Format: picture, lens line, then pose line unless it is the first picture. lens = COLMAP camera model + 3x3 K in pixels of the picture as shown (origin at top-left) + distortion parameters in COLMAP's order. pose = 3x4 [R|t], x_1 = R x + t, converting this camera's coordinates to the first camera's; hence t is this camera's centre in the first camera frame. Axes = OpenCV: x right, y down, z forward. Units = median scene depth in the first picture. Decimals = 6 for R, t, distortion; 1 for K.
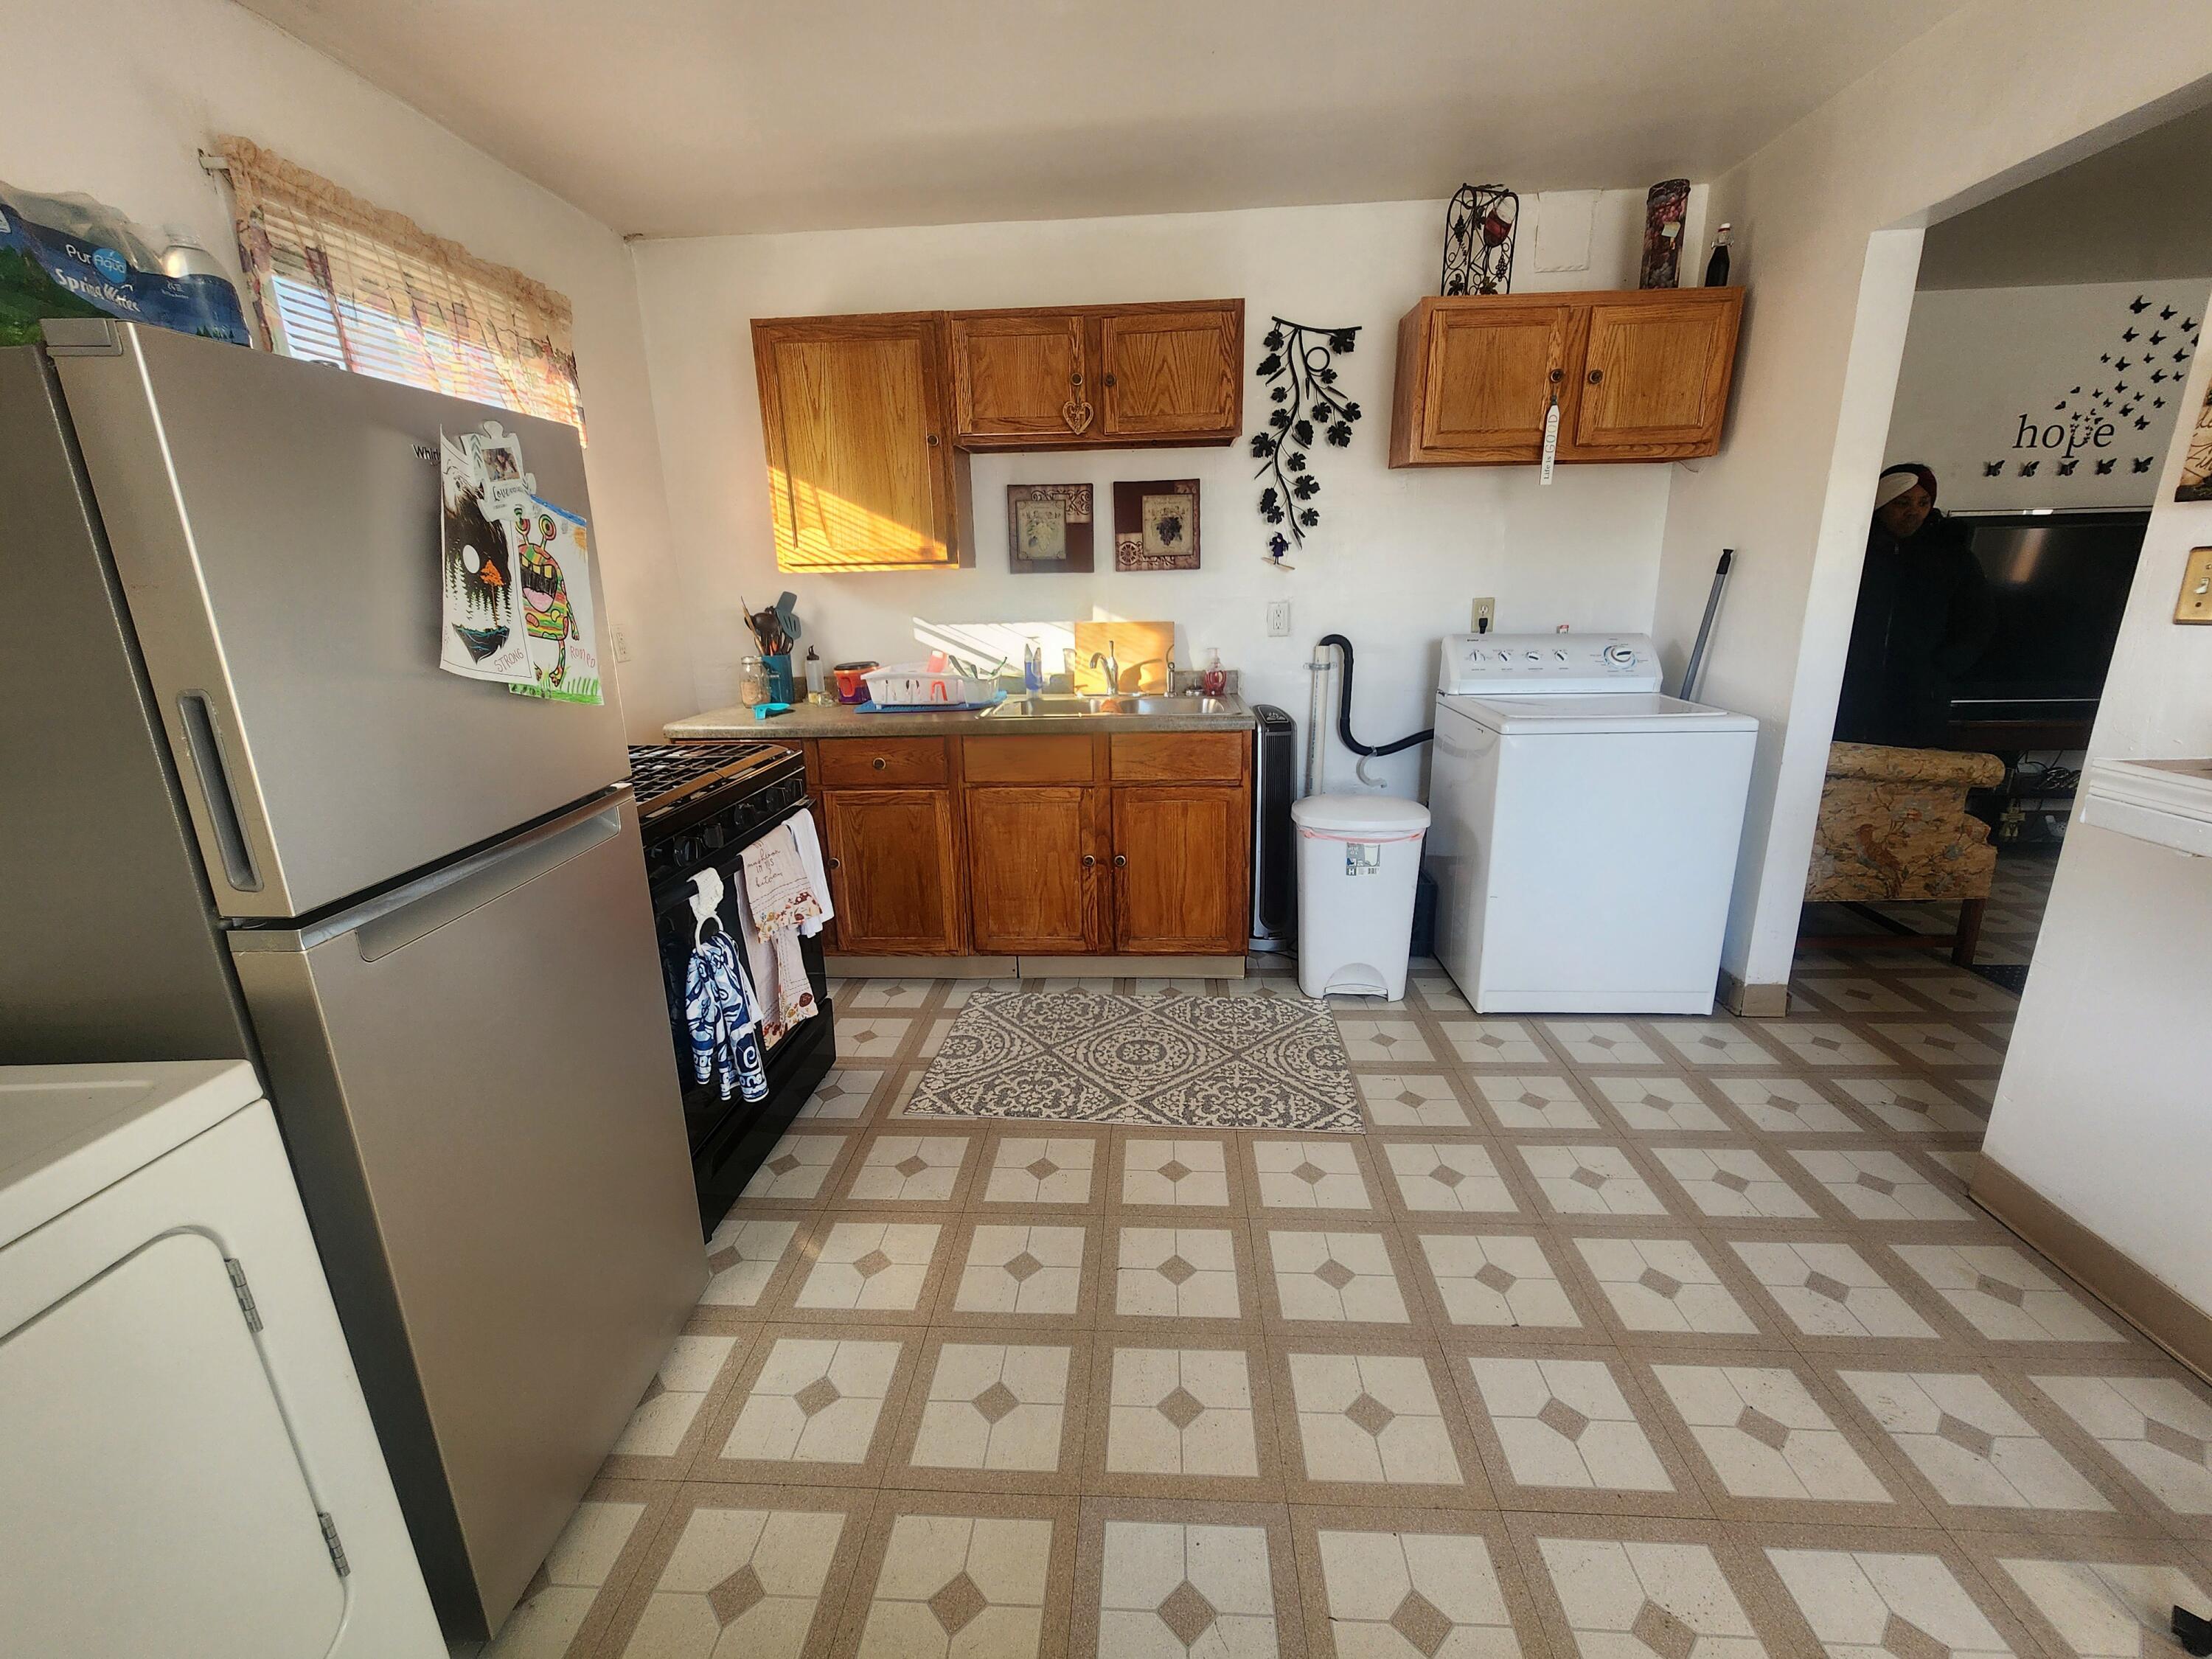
lens RADIAL K [[912.0, 0, 1106.0], [0, 912.0, 829.5], [0, 0, 1]] dist [0.009875, -0.000051]
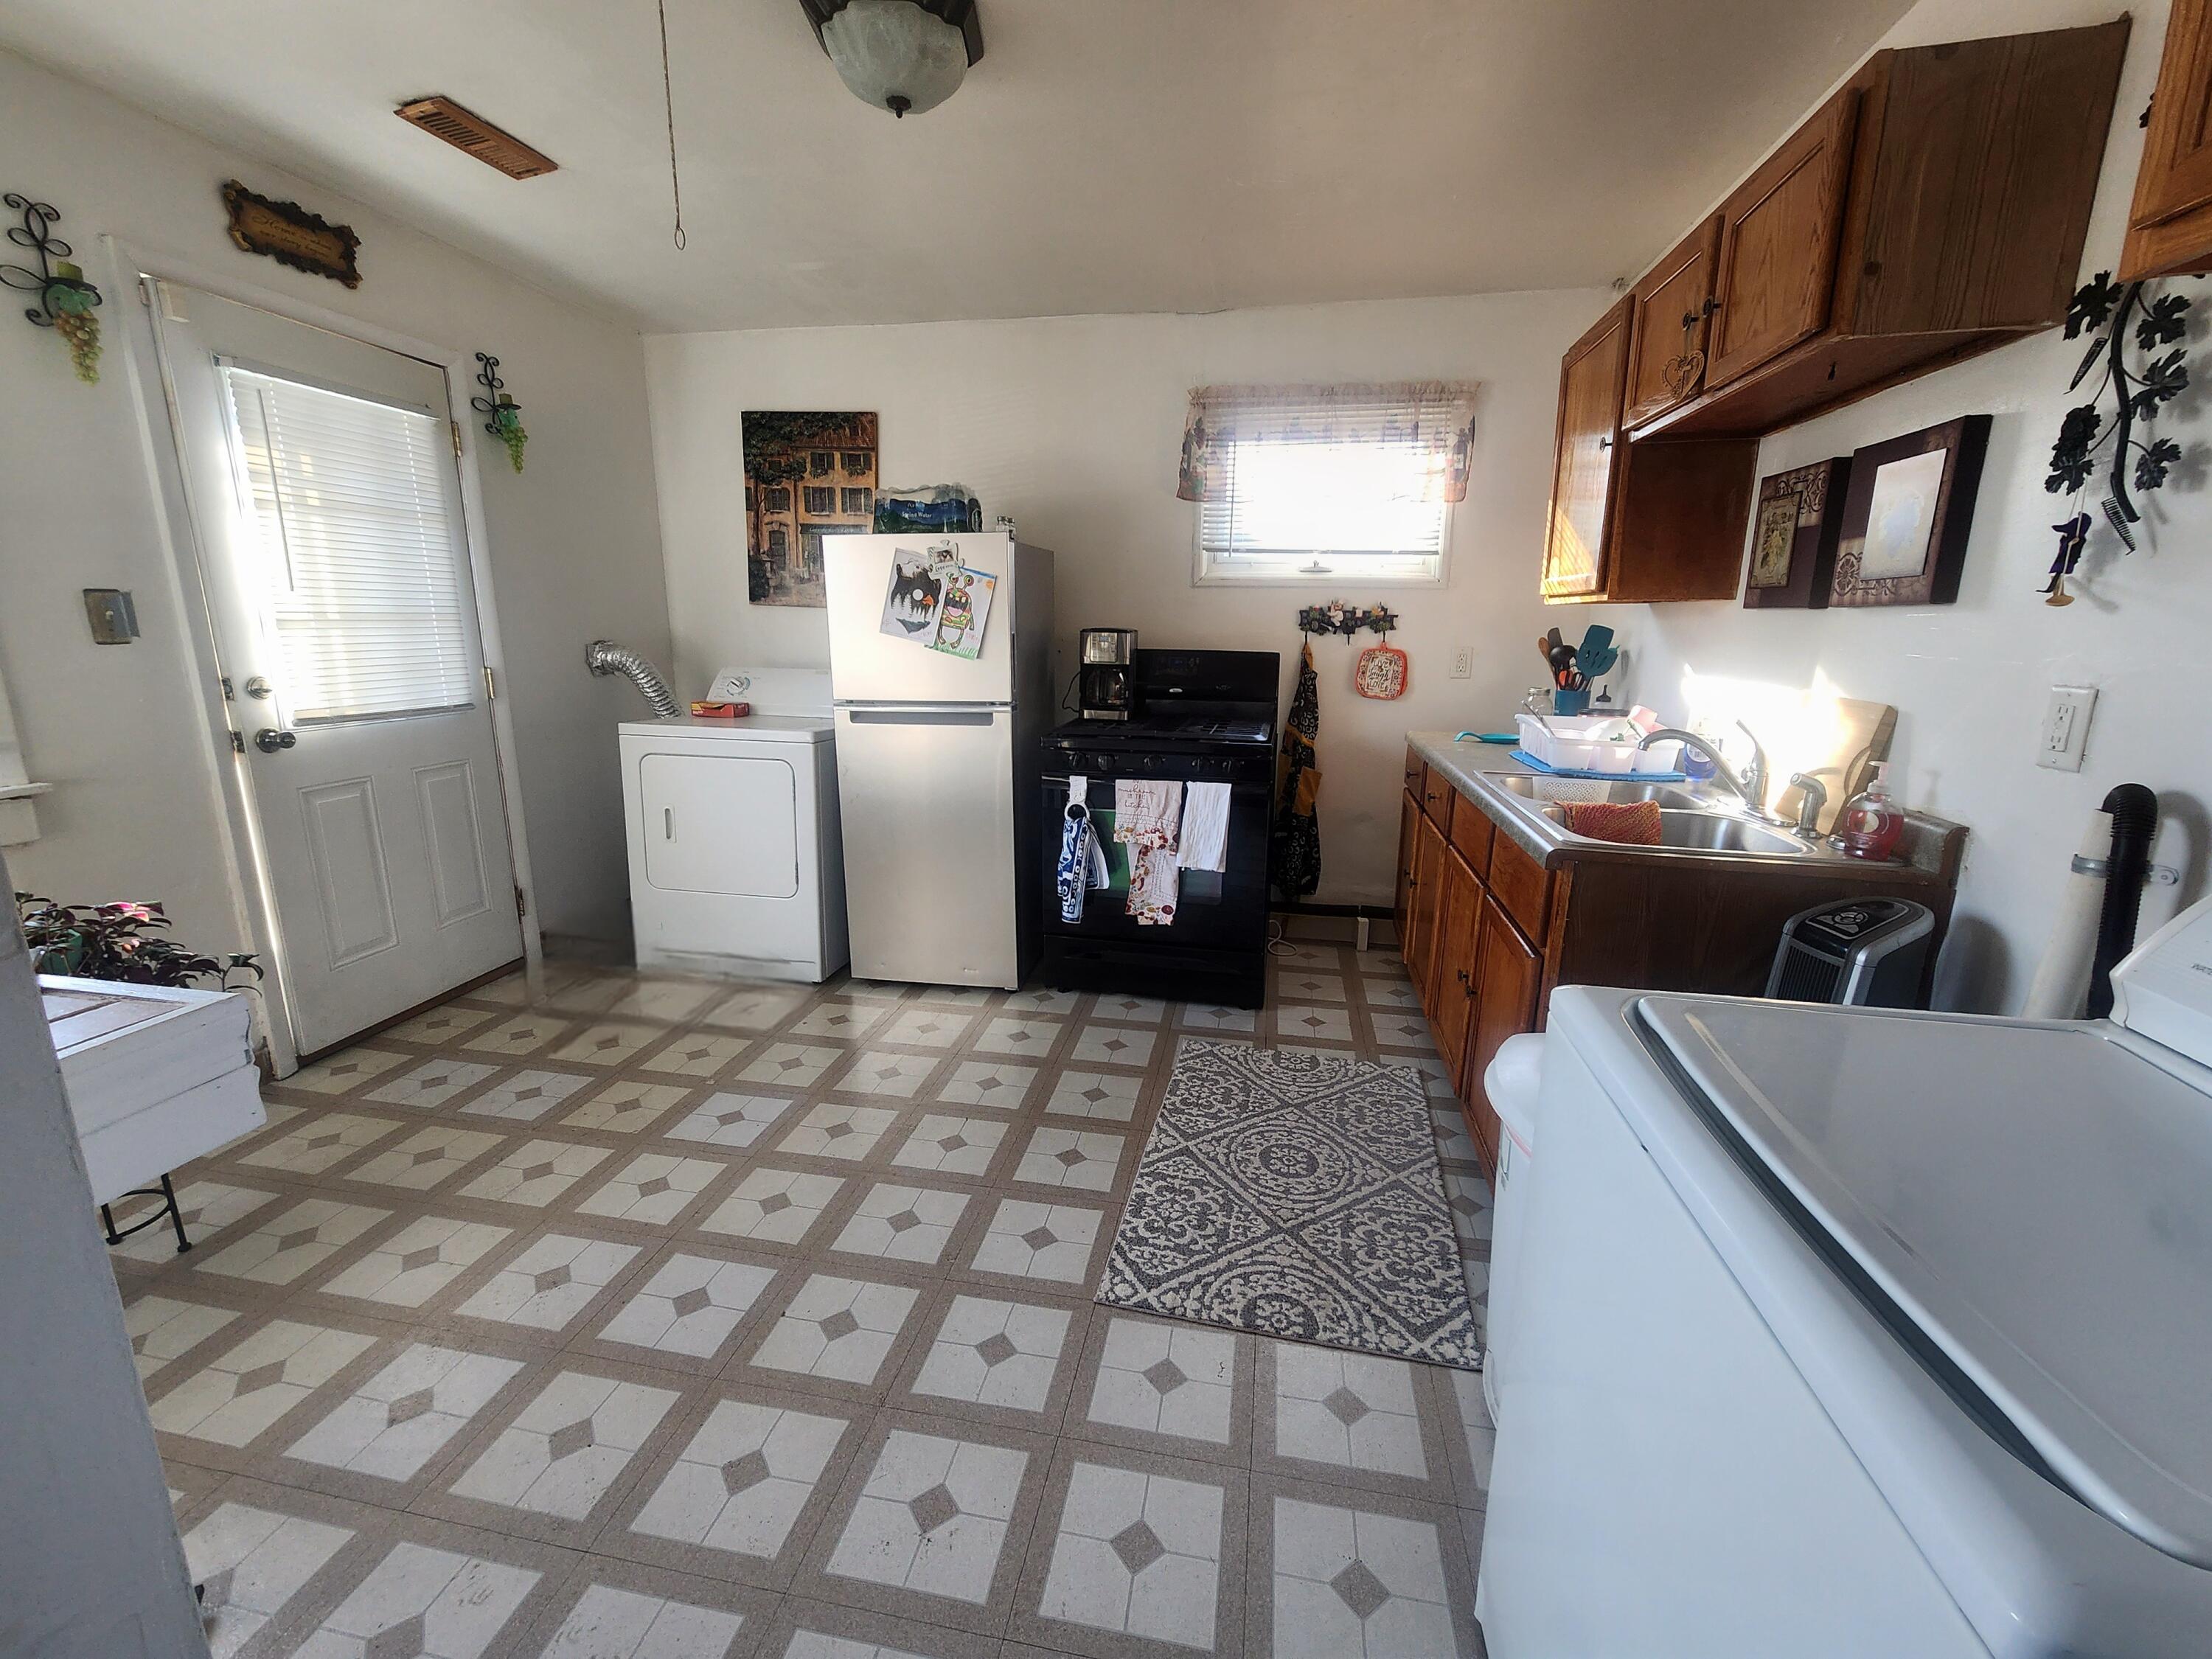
lens RADIAL K [[912.0, 0, 1106.0], [0, 912.0, 829.5], [0, 0, 1]] dist [0.009875, -0.000051]
pose [[-0.132242, 0.242944, -0.960984, 0.956146], [-0.276767, 0.921889, 0.271147, -0.267922], [0.951794, 0.301826, -0.054674, 0.934487]]
